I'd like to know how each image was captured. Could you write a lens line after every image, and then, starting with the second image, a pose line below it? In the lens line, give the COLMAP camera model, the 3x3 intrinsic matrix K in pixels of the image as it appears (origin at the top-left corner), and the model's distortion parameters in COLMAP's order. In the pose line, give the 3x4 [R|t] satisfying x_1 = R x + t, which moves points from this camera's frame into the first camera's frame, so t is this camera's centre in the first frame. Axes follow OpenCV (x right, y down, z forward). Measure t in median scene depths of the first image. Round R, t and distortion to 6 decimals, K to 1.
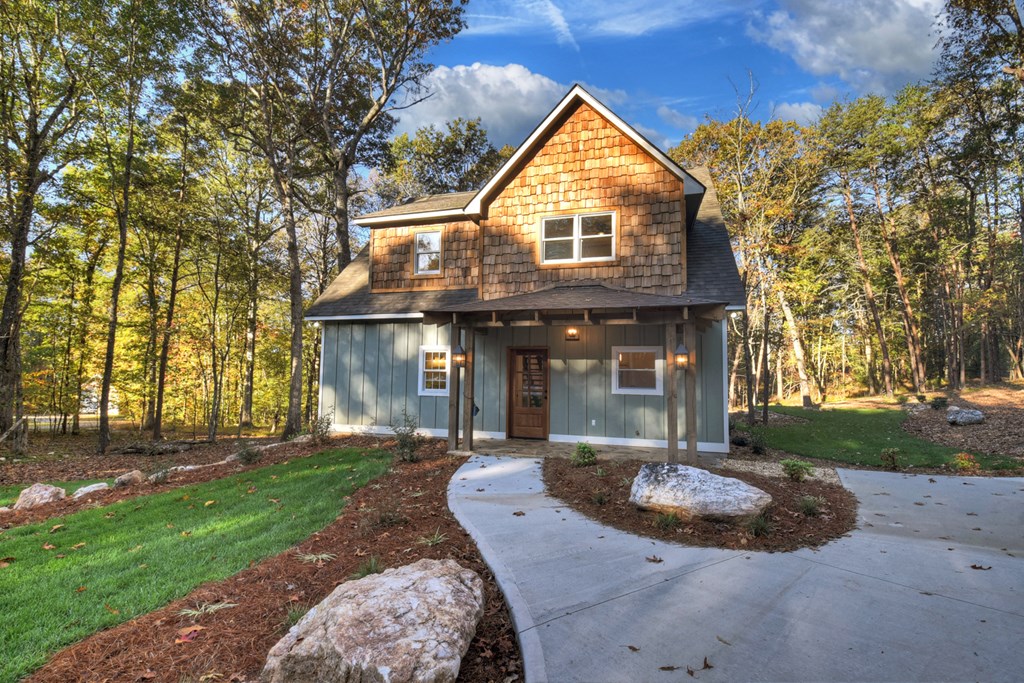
lens RADIAL K [[455.5, 0, 512.0], [0, 455.5, 341.5], [0, 0, 1]] dist [0.003554, -0.017979]
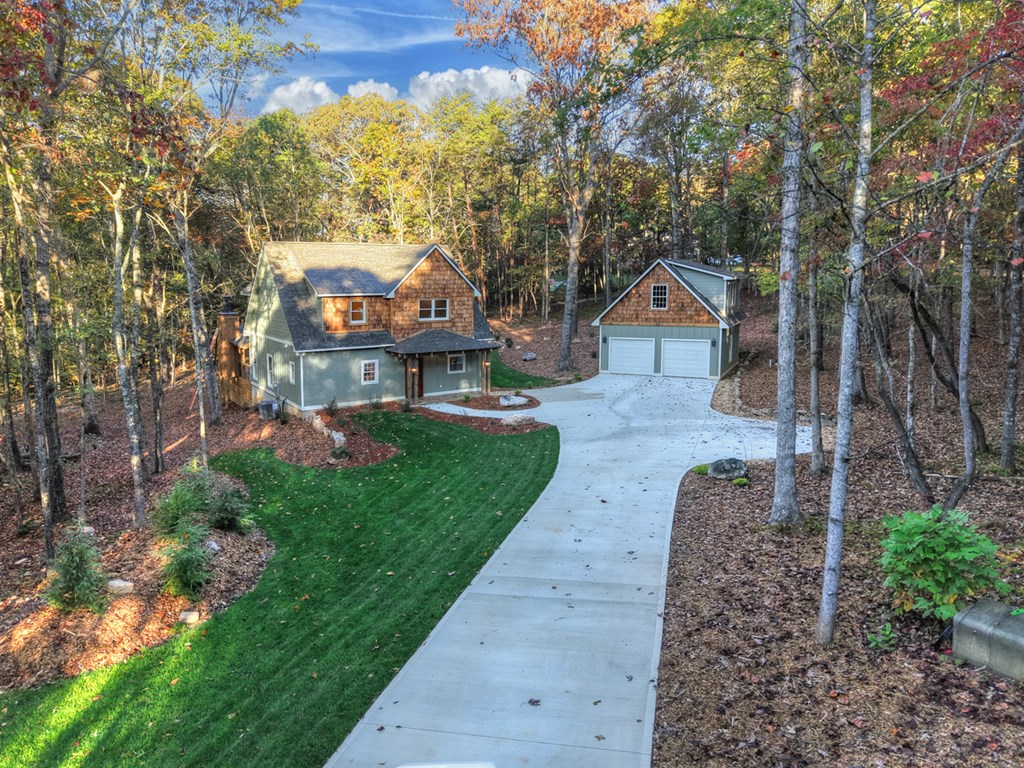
lens RADIAL K [[696.5, 0, 509.2], [0, 696.5, 384.3], [0, 0, 1]] dist [0.004343, -0.000601]
pose [[0.695498, -0.146228, 0.703491, -2.222847], [-0.042686, 0.968935, 0.243605, -0.768116], [-0.717259, -0.199456, 0.667650, -1.783897]]
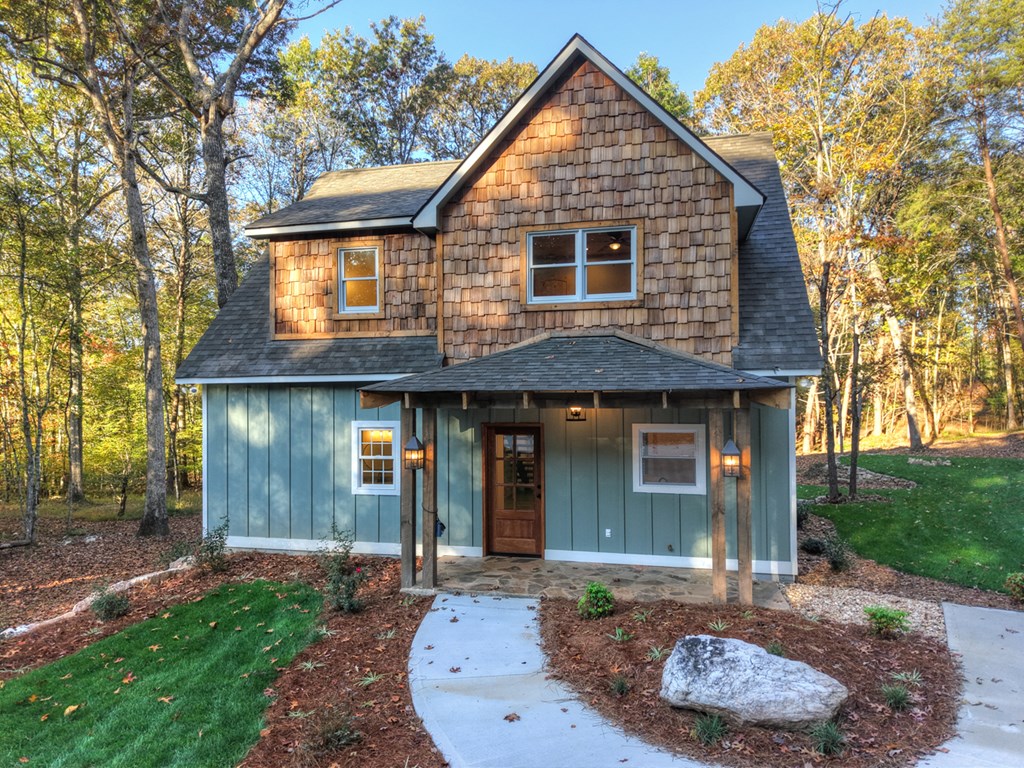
lens RADIAL K [[696.5, 0, 509.2], [0, 696.5, 384.3], [0, 0, 1]] dist [0.004343, -0.000601]
pose [[0.998835, -0.023497, 0.042160, -0.012686], [0.020839, 0.997833, 0.062403, -0.120713], [-0.043535, -0.061451, 0.997160, -0.047989]]
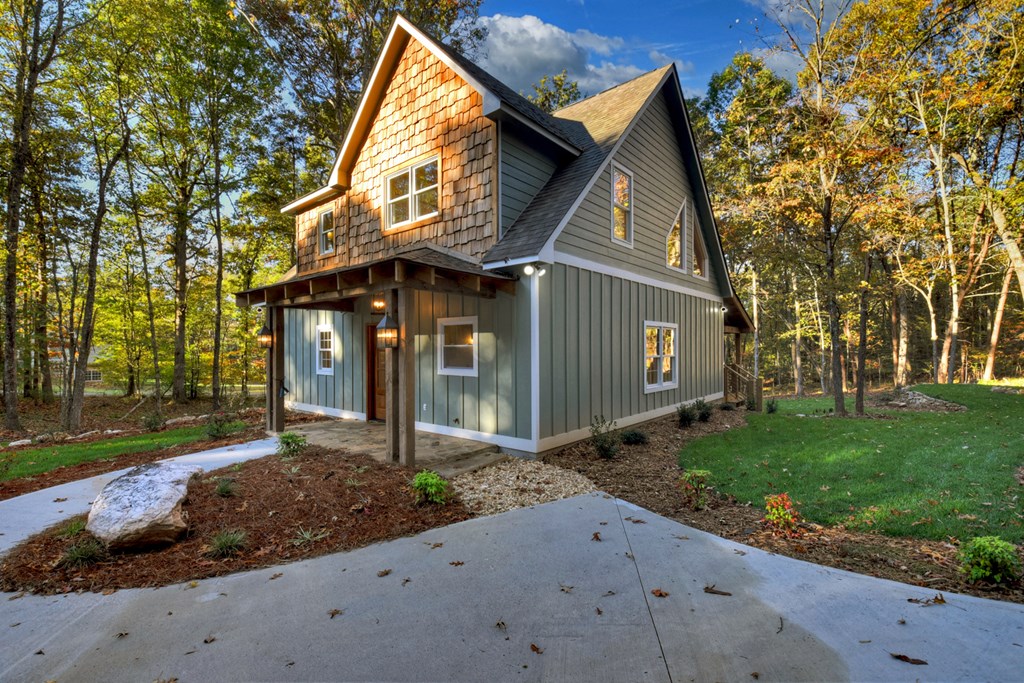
lens RADIAL K [[457.0, 0, 512.8], [0, 457.0, 345.0], [0, 0, 1]] dist [0.001233, -0.017978]
pose [[0.912474, -0.022562, -0.408513, 0.695182], [0.050461, 0.997061, 0.057645, 0.017289], [0.406012, -0.073214, 0.910930, 0.280122]]
